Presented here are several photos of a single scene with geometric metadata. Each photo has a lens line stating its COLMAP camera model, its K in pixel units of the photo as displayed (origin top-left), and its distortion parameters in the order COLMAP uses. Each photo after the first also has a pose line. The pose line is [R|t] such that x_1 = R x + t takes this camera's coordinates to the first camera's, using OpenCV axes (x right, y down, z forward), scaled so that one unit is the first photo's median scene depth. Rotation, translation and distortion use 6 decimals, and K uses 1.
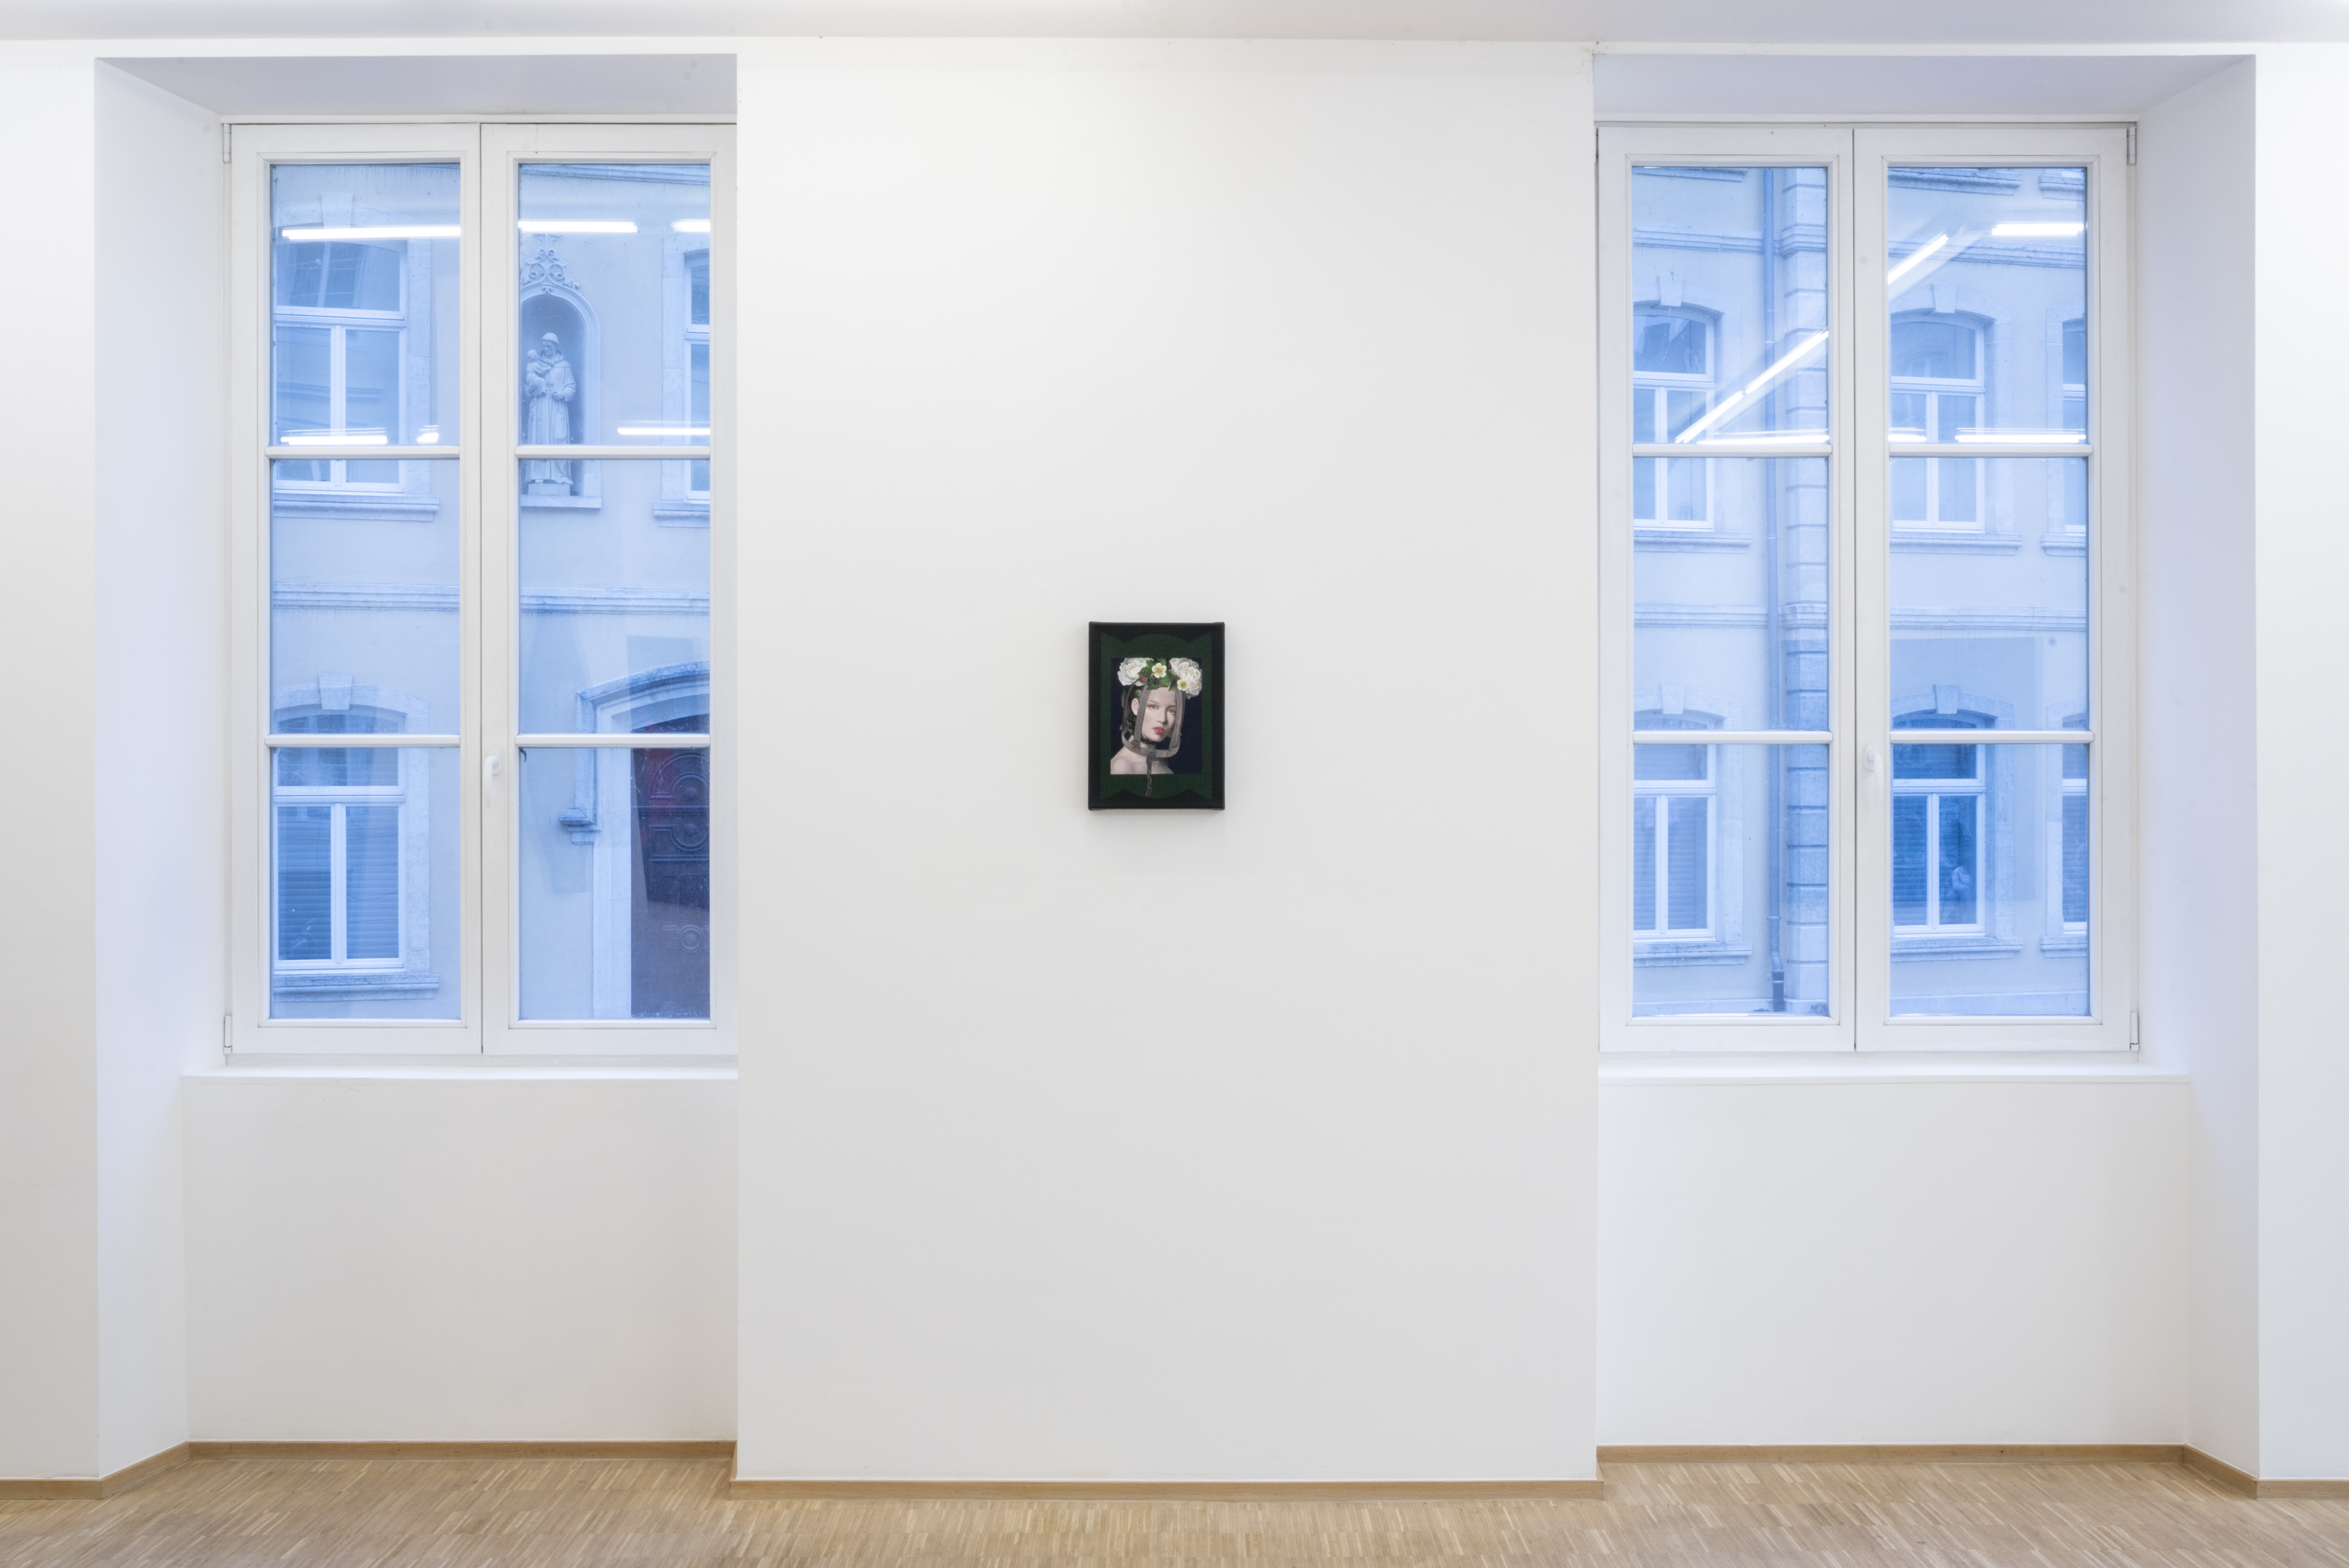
lens RADIAL K [[2556.6, 0, 1174.5], [0, 2556.6, 784.0], [0, 0, 1]] dist [-0.002031, -0.013684]
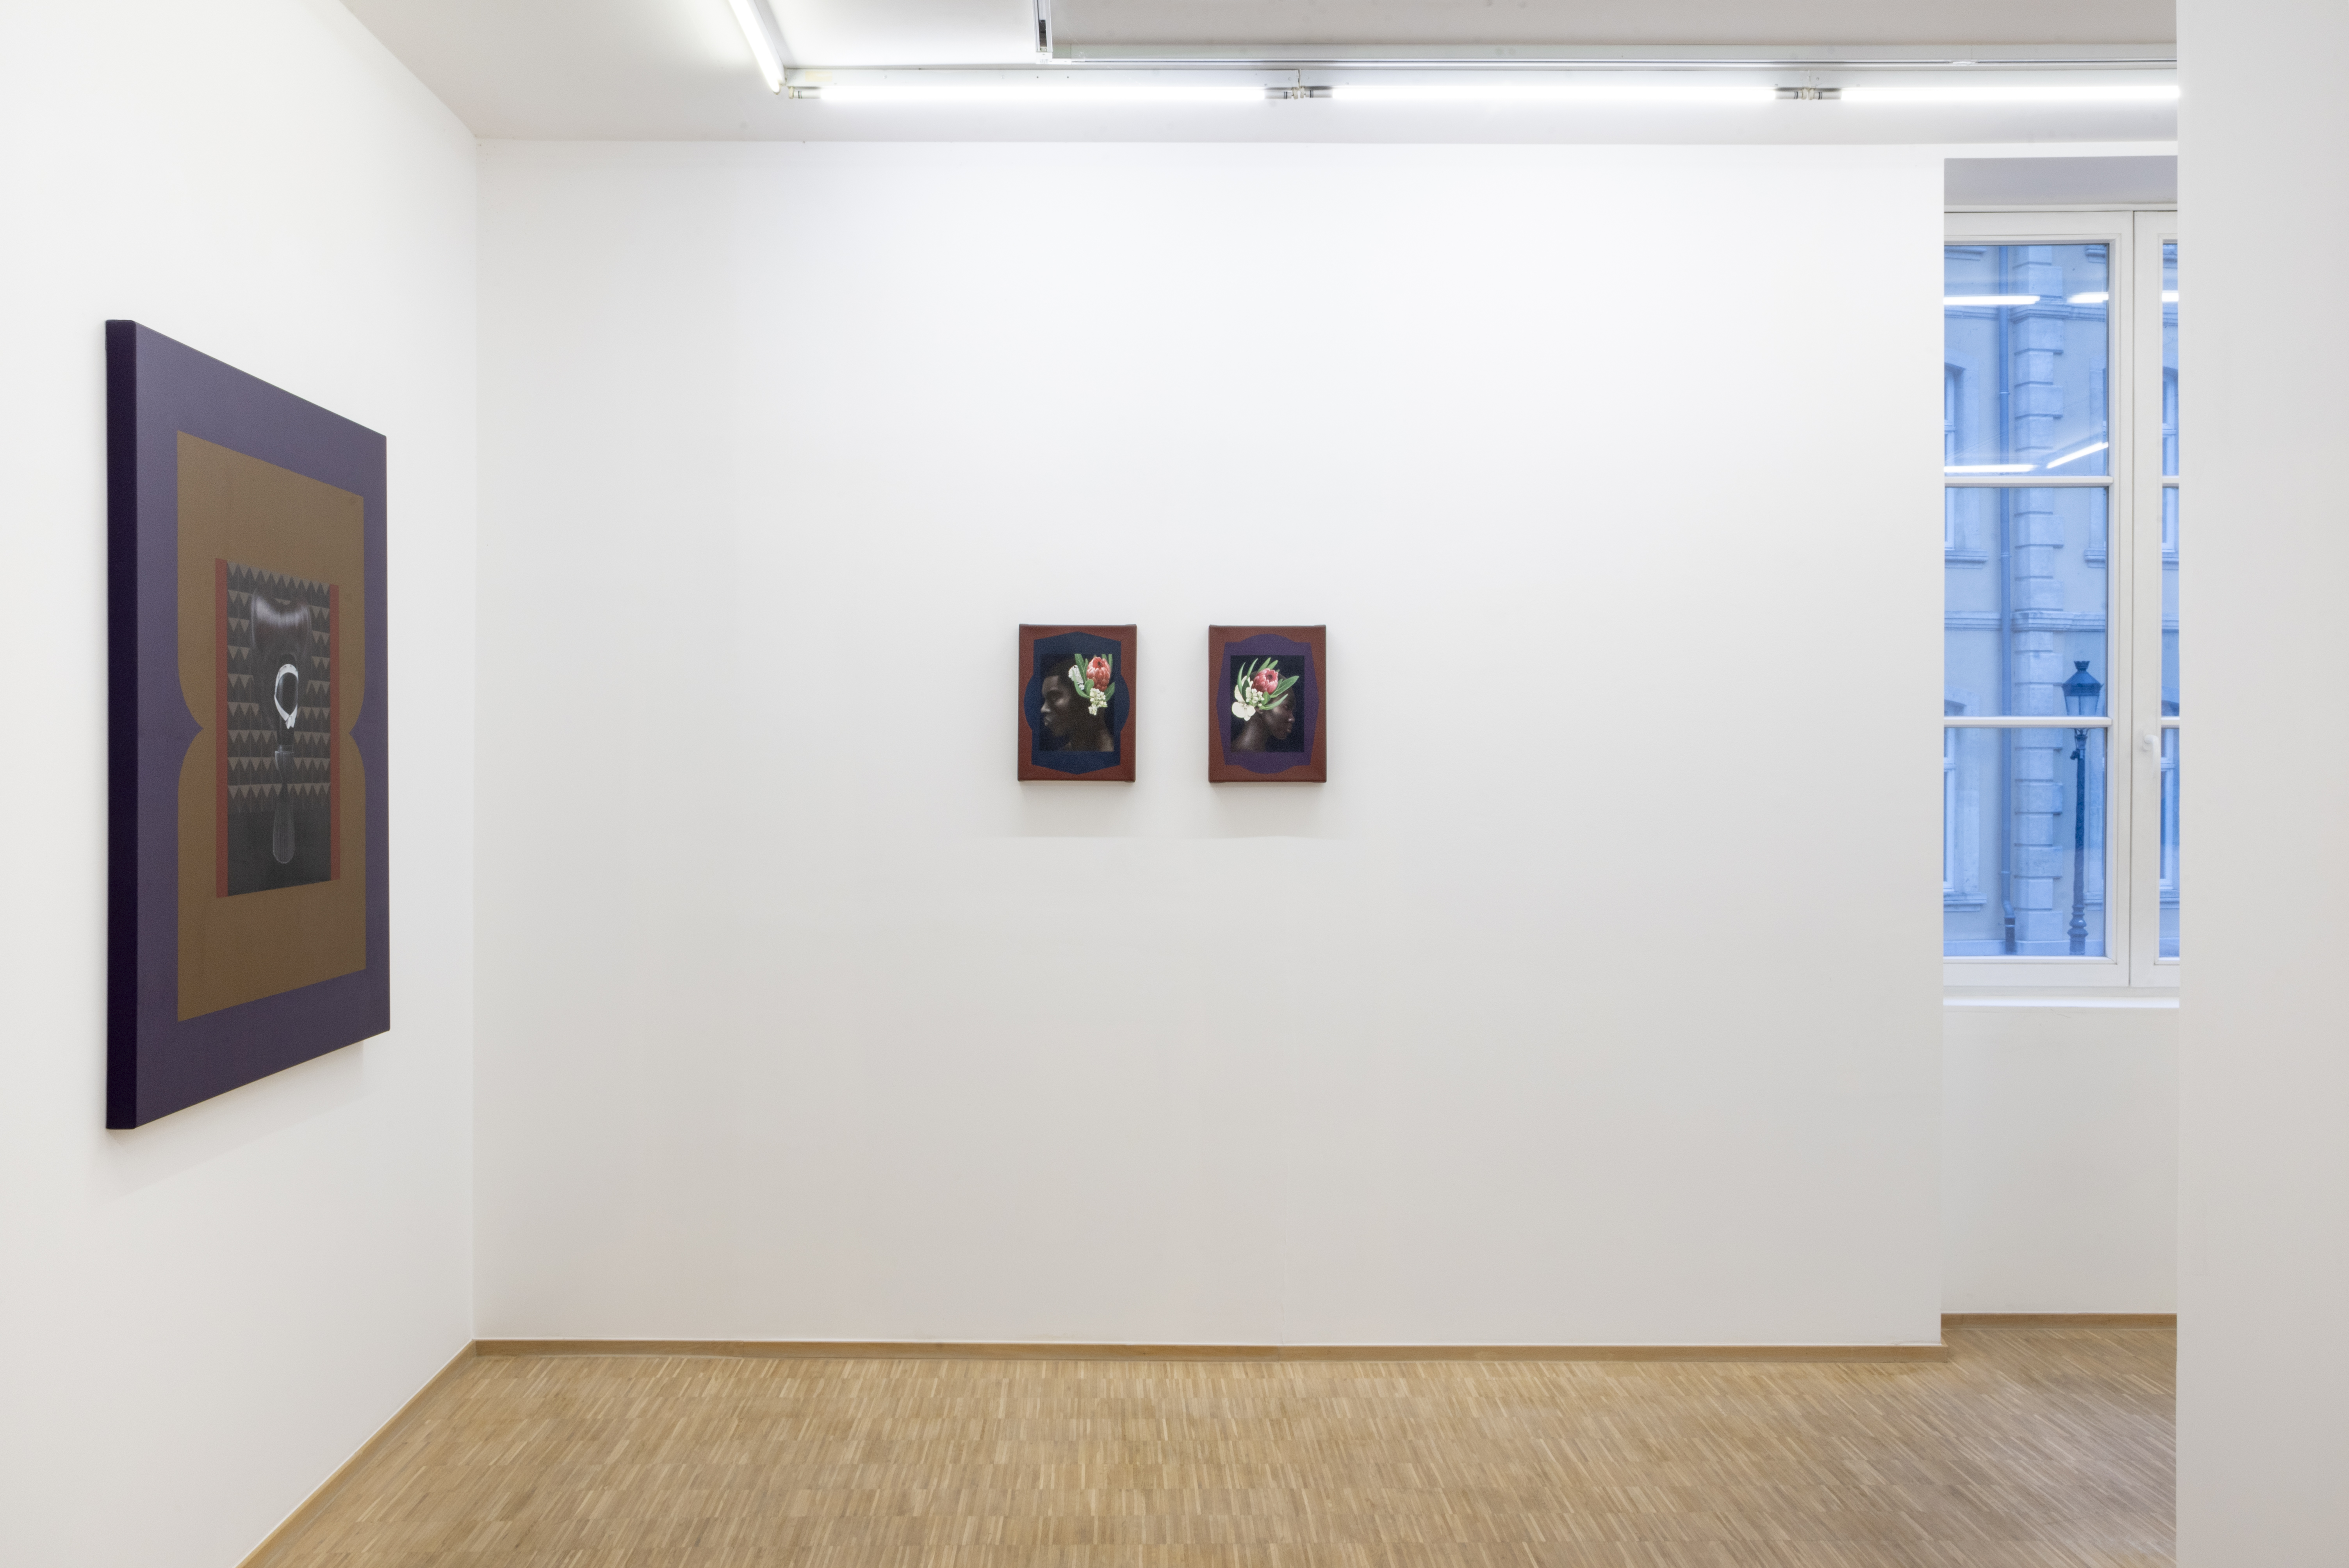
lens RADIAL K [[2185.6, 0, 1174.6], [0, 2185.6, 747.5], [0, 0, 1]] dist [0.000085, 0.004774]
pose [[0.998109, -0.002872, 0.061408, -0.218070], [0.003322, 0.999968, -0.007223, -0.000151], [-0.061386, 0.007413, 0.998087, 0.001031]]
